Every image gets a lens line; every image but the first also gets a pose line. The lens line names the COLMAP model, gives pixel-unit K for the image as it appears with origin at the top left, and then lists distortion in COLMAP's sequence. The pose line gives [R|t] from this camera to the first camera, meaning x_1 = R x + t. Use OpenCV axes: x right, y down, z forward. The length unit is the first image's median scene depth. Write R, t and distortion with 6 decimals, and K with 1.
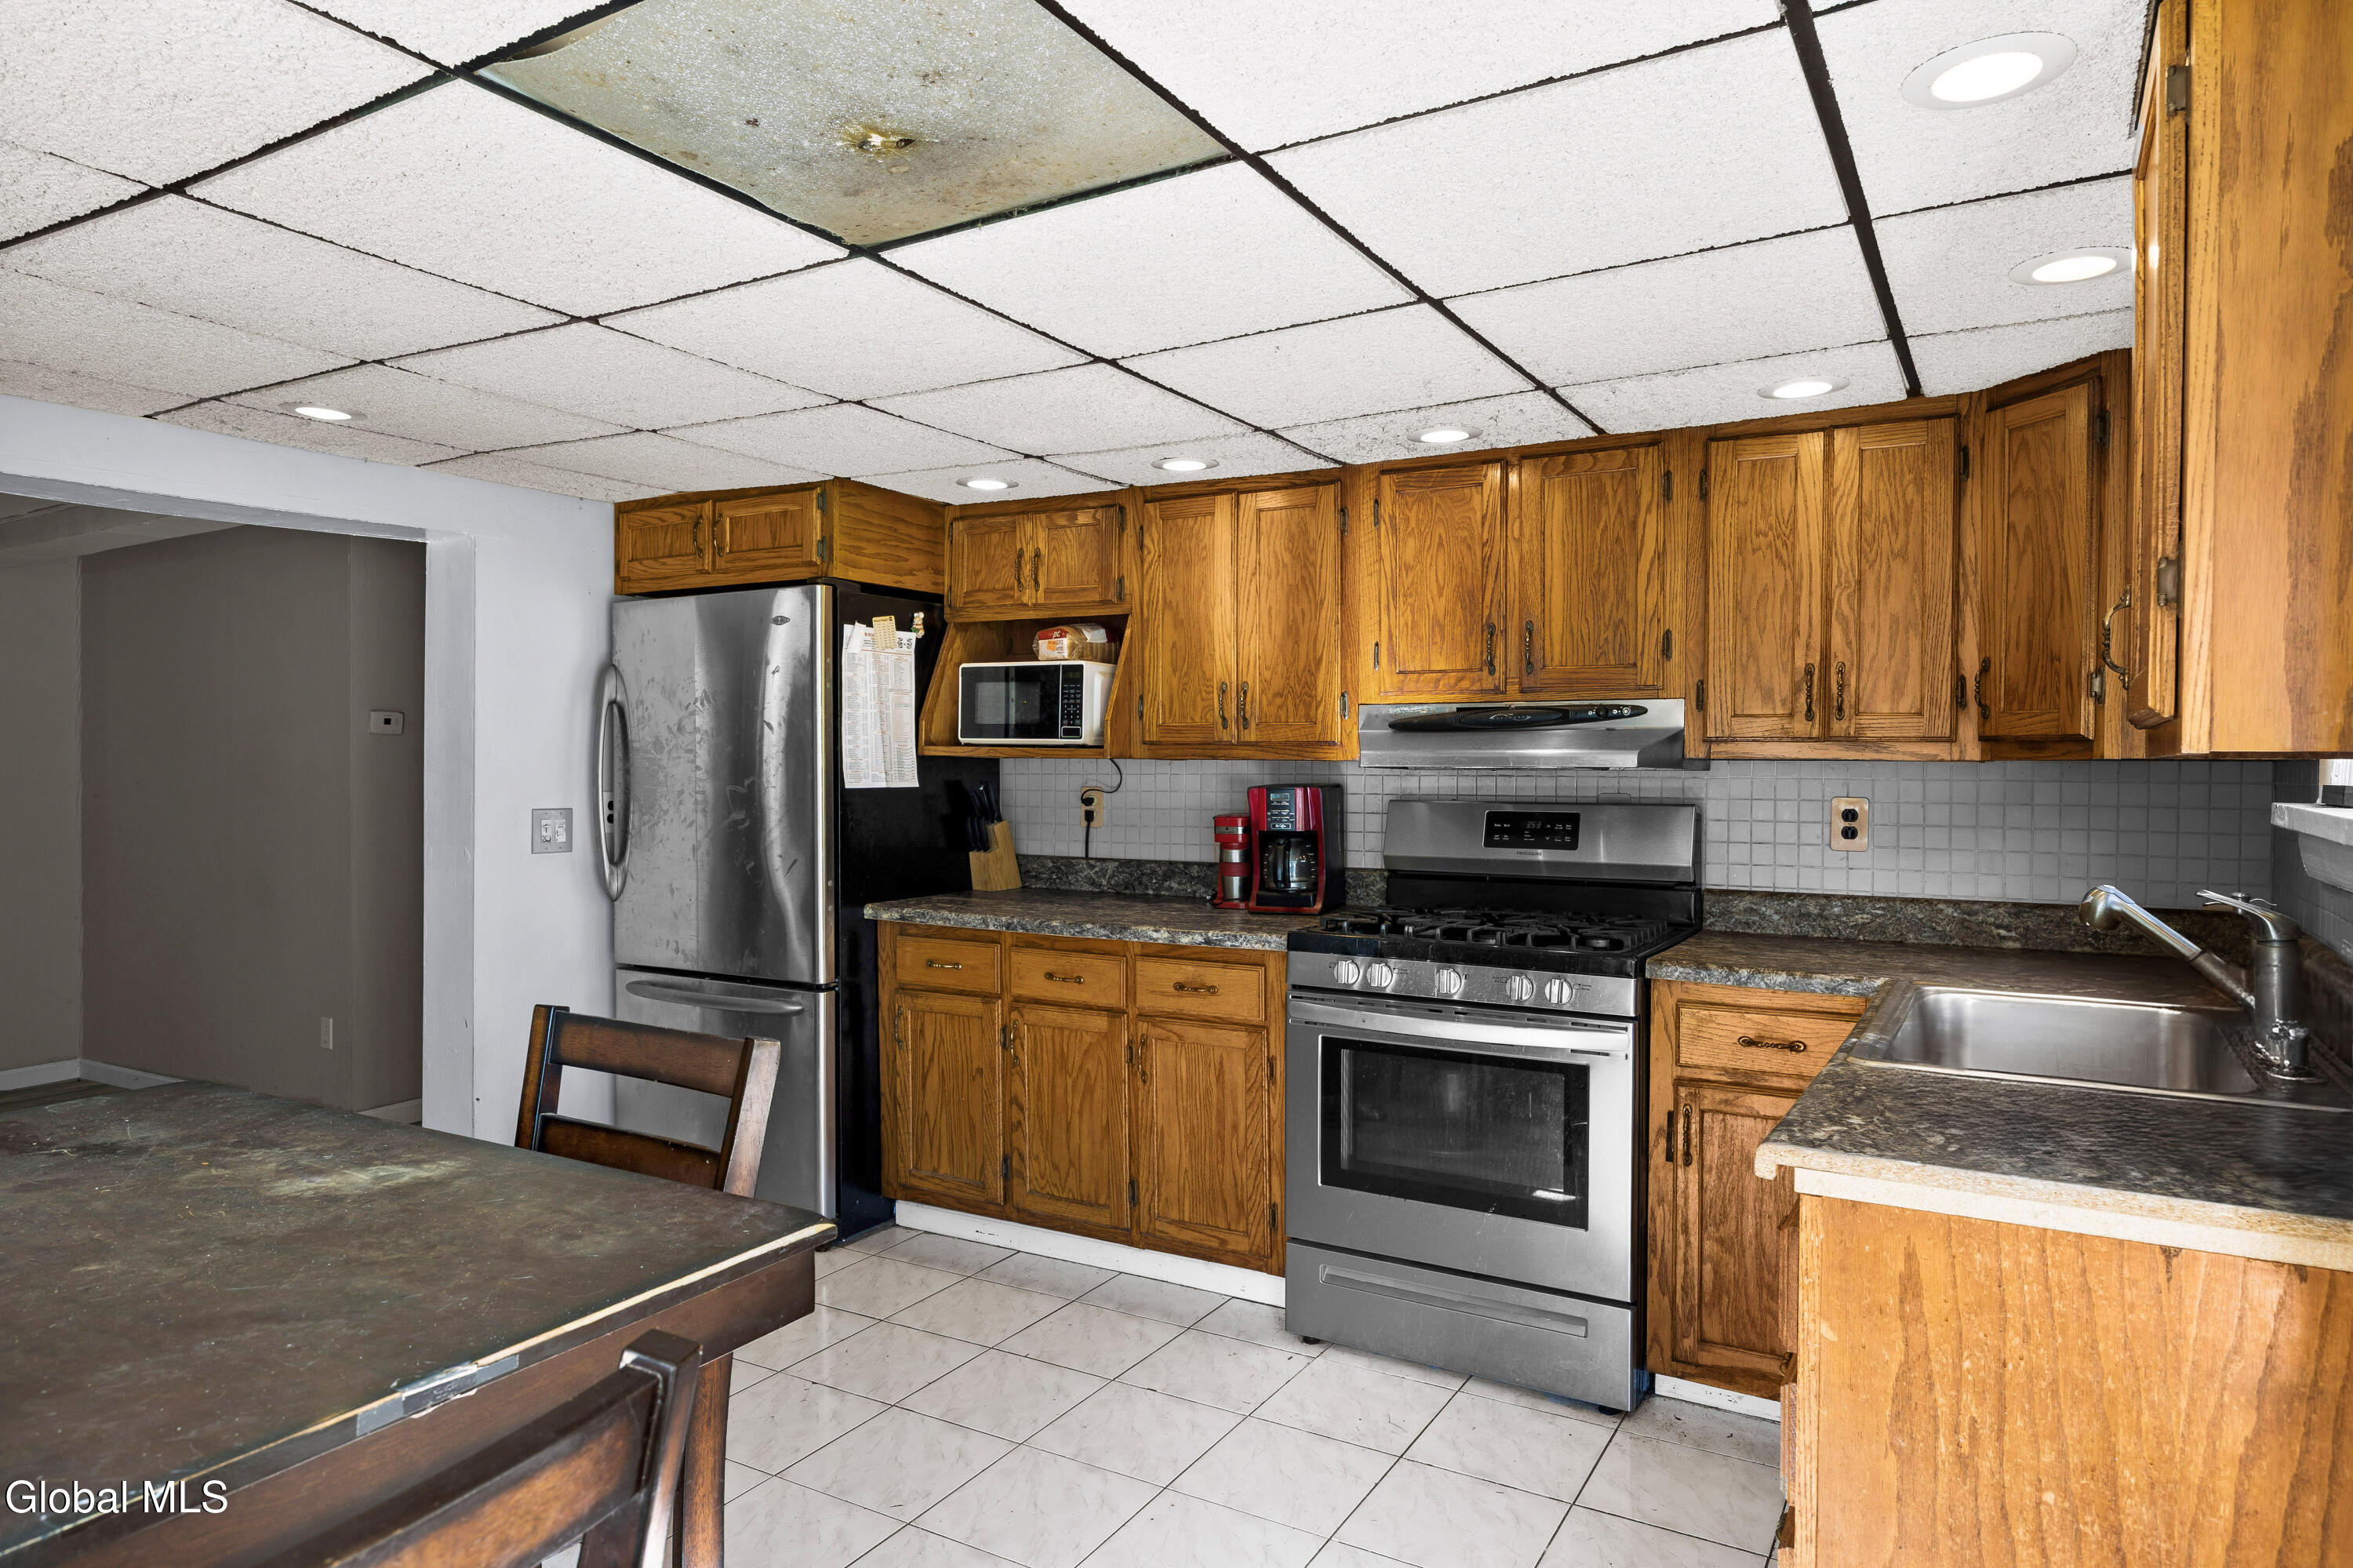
lens RADIAL K [[1392.4, 0, 1179.2], [0, 1392.4, 785.0], [0, 0, 1]] dist [-0.005381, -0.000723]
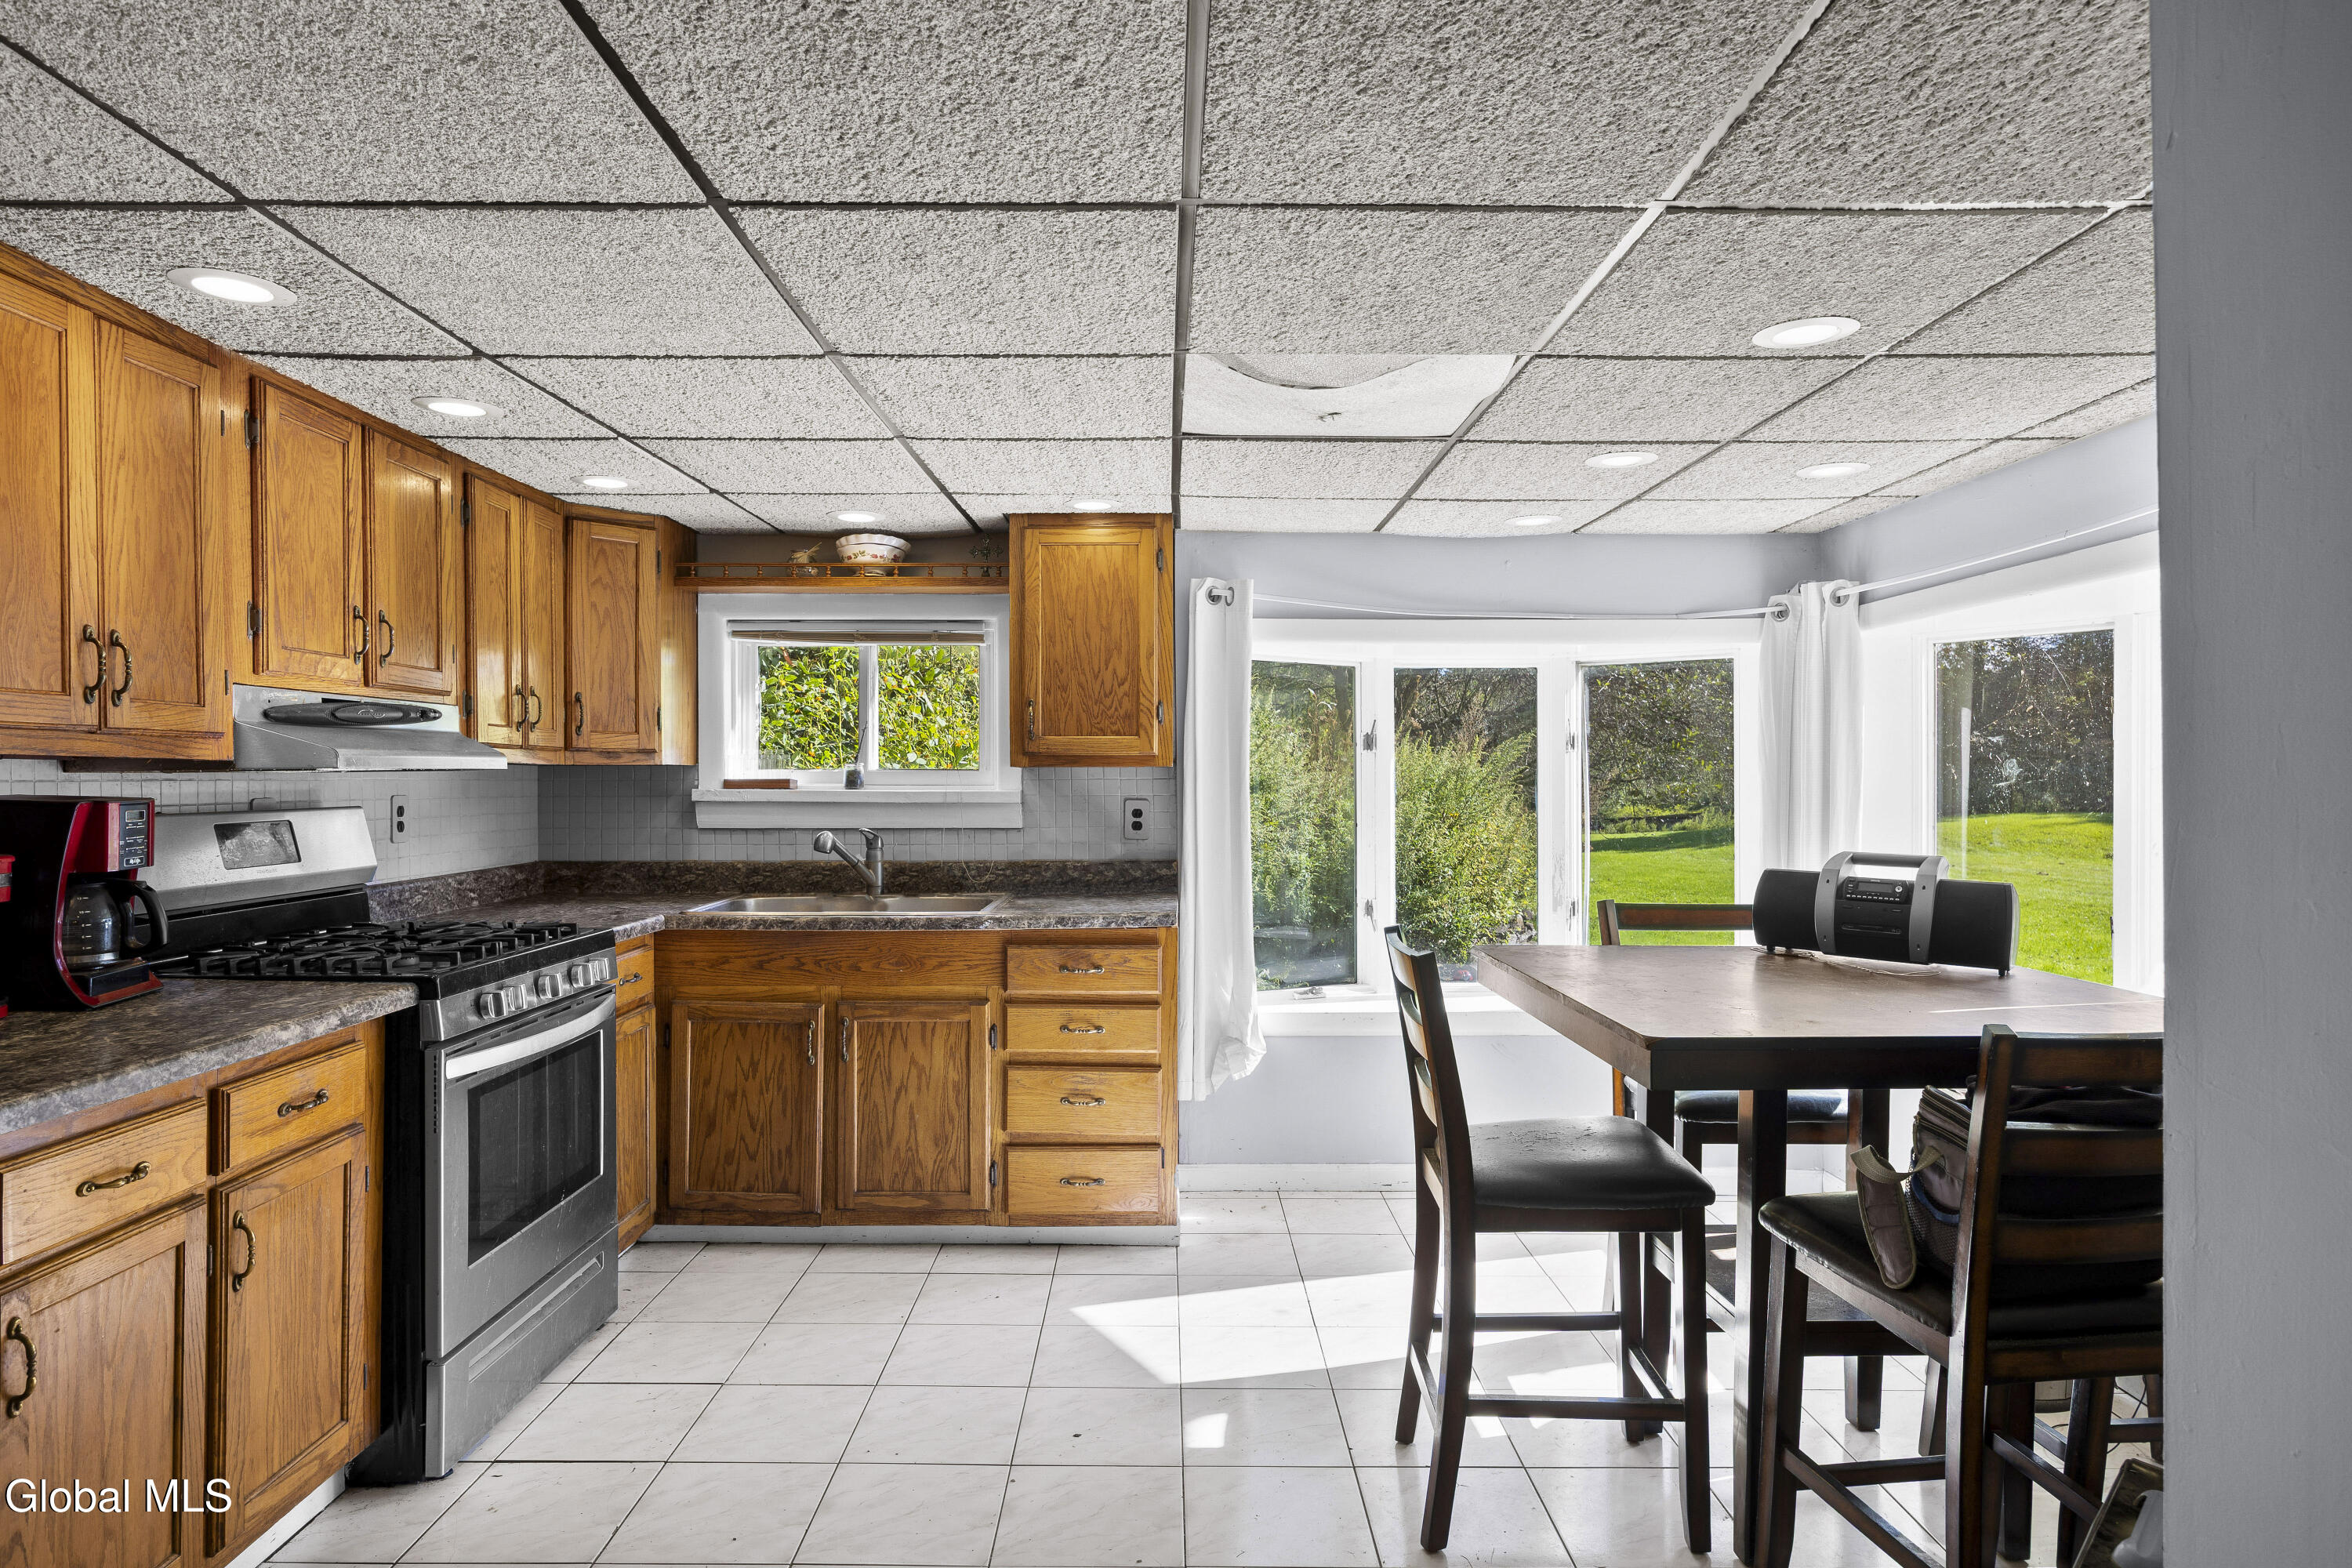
lens RADIAL K [[1391.8, 0, 1176.3], [0, 1391.8, 779.2], [0, 0, 1]] dist [-0.005381, -0.000723]
pose [[-0.527071, -0.008517, 0.849779, -0.769809], [0.006450, 0.999881, 0.014022, -0.015136], [-0.849797, 0.012872, -0.526953, 0.992984]]
